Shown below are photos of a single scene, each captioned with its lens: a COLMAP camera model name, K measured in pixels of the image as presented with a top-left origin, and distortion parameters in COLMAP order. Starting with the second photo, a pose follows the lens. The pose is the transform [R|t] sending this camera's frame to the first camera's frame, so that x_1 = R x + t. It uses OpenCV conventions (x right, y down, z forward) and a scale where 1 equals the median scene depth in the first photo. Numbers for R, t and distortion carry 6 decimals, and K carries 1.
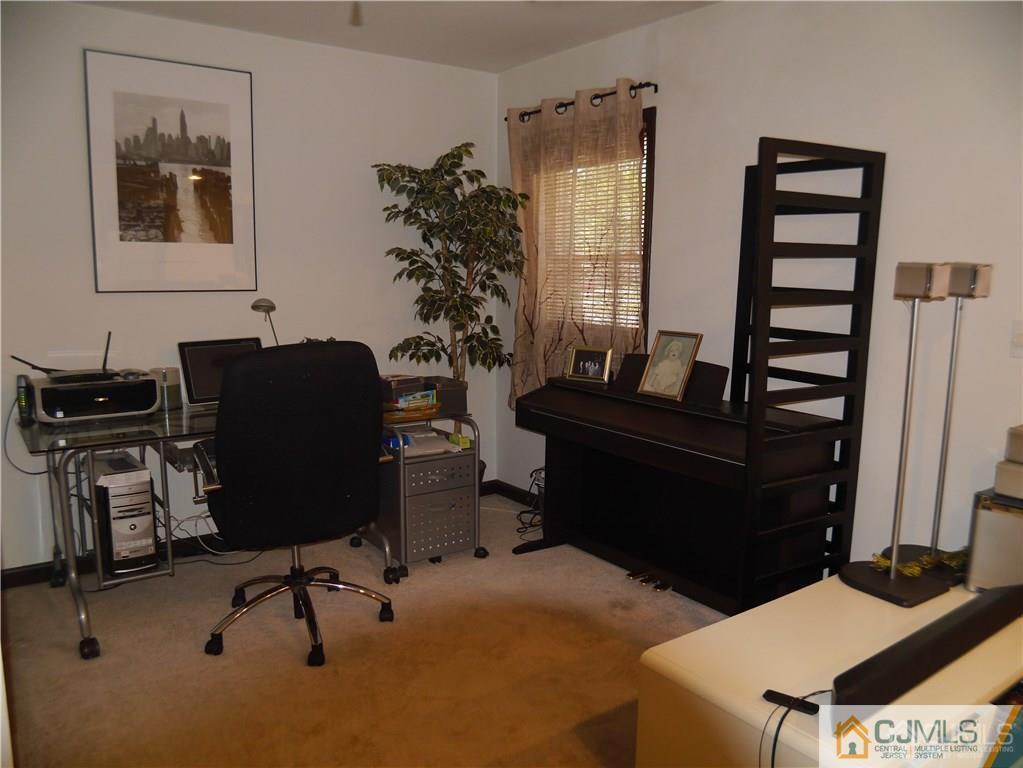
lens RADIAL K [[821.7, 0, 512.1], [0, 821.7, 379.5], [0, 0, 1]] dist [-0.018187, 0.011072]
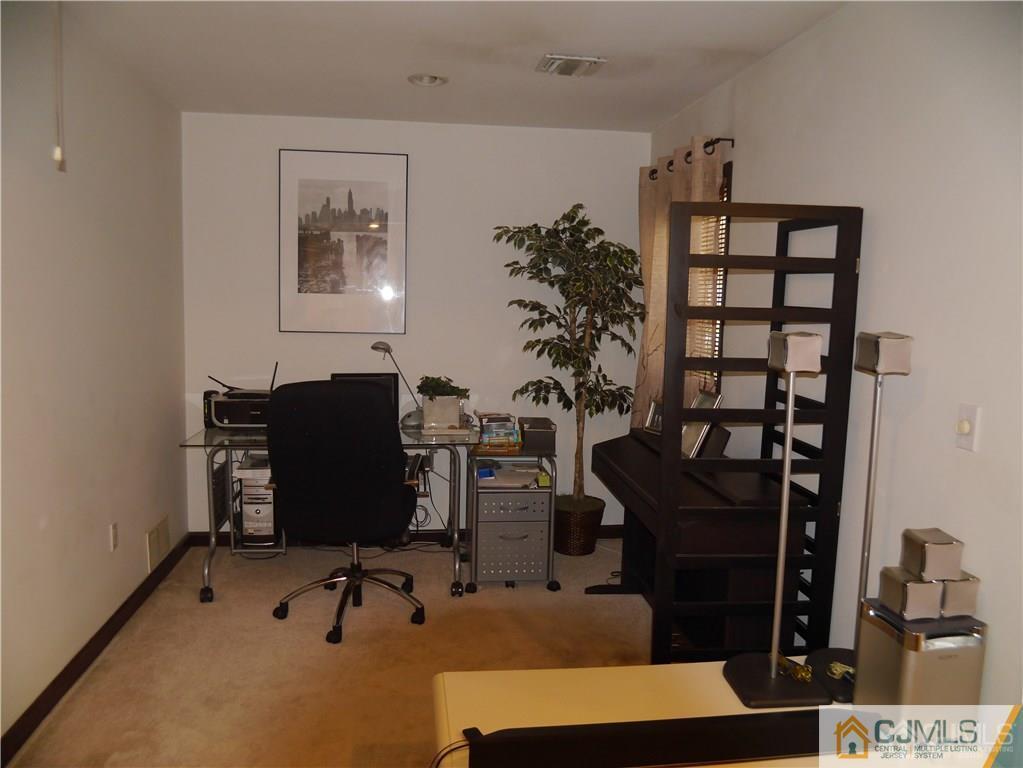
lens RADIAL K [[821.7, 0, 511.5], [0, 821.7, 391.1], [0, 0, 1]] dist [-0.018187, 0.011072]
pose [[0.873435, 0.067401, -0.482254, 0.442895], [-0.082062, 0.996583, -0.009342, -0.028886], [0.479976, 0.047734, 0.875982, 0.029368]]
